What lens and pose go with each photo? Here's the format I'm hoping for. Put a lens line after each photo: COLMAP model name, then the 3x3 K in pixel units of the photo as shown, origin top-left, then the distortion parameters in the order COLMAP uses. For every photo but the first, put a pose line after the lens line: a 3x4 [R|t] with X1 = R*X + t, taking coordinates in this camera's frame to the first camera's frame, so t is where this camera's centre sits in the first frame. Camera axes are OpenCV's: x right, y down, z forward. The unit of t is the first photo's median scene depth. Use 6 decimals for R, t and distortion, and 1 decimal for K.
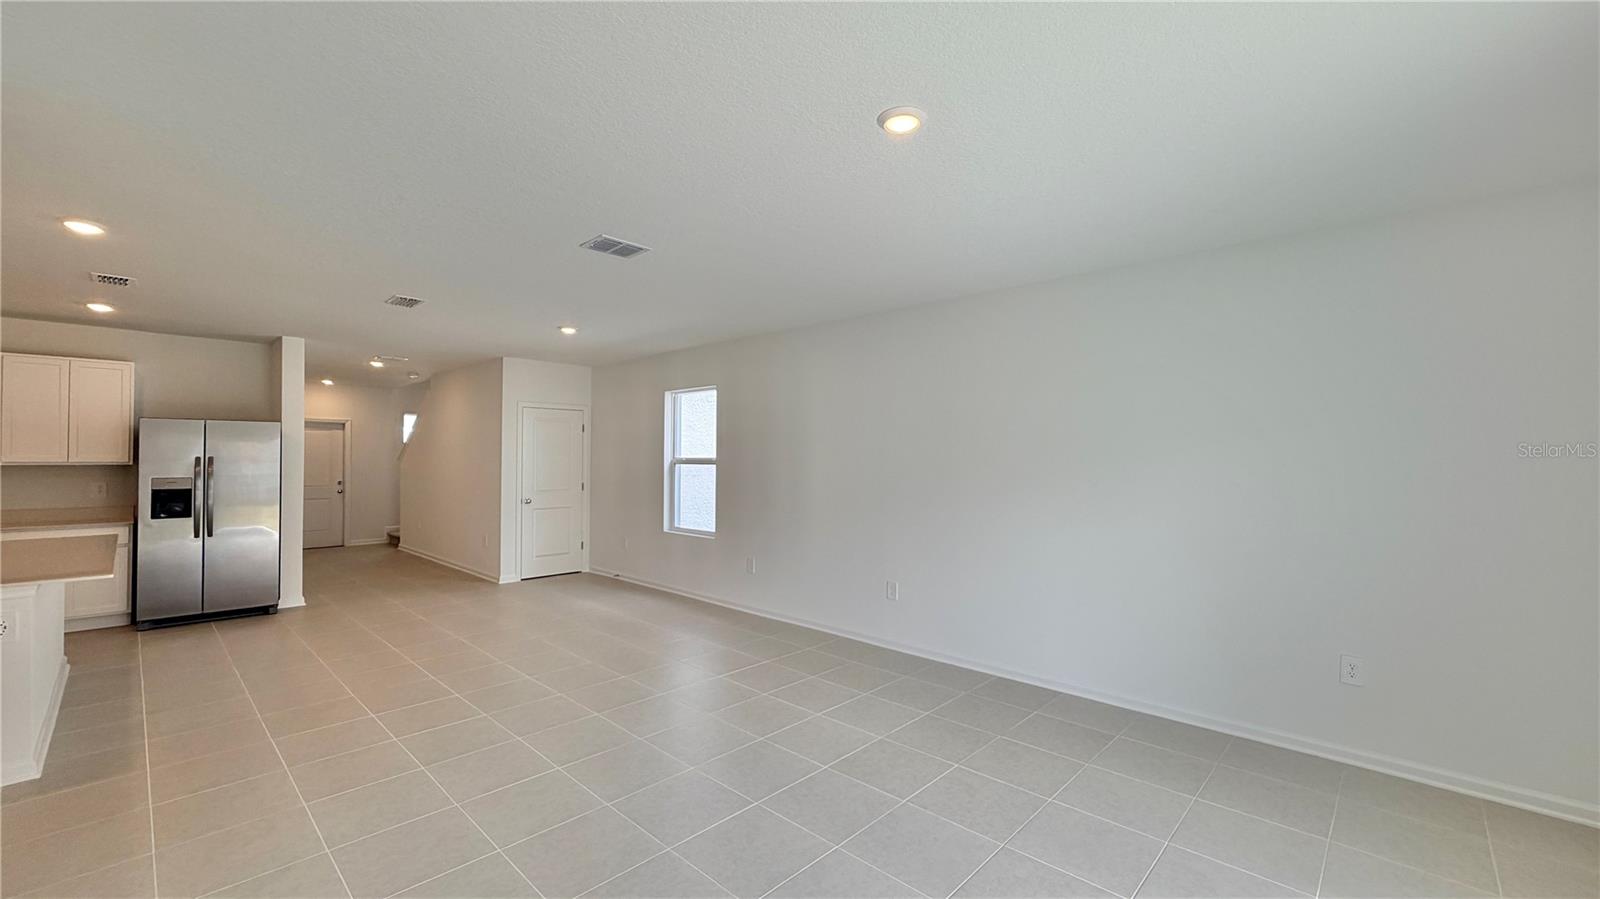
lens RADIAL K [[641.5, 0, 800.0], [0, 641.5, 449.5], [0, 0, 1]] dist [0.014033, -0.000122]
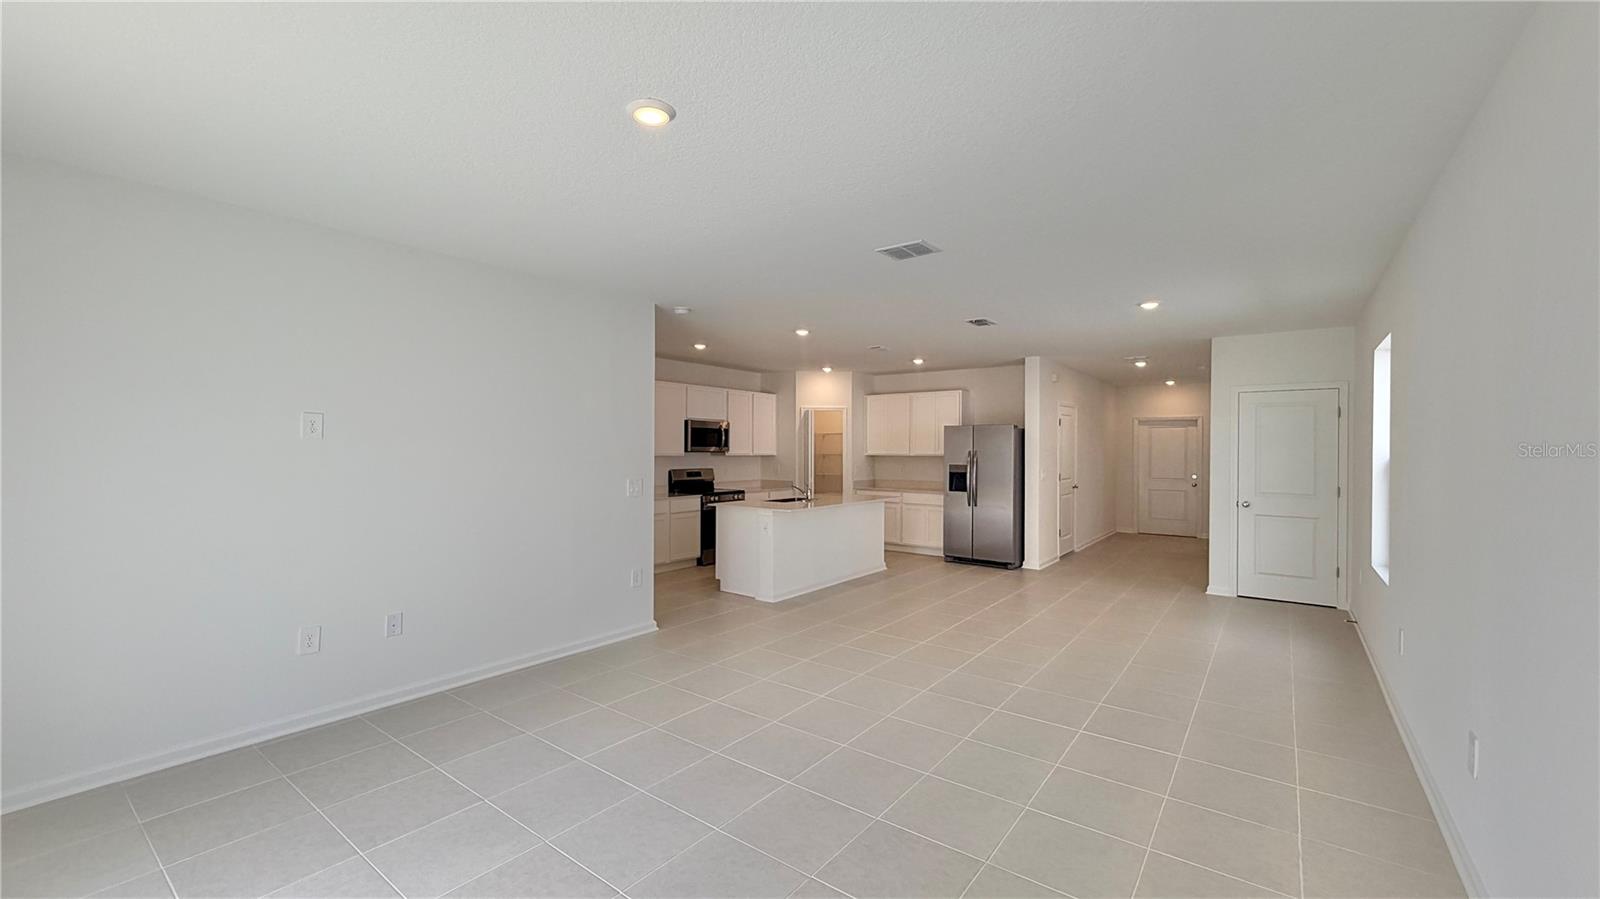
lens RADIAL K [[641.5, 0, 800.0], [0, 641.5, 449.5], [0, 0, 1]] dist [0.014033, -0.000122]
pose [[0.113092, -0.002423, -0.993582, 0.469897], [0.009934, 0.999950, -0.001308, 0.005728], [0.993535, -0.009723, 0.113110, 0.451924]]
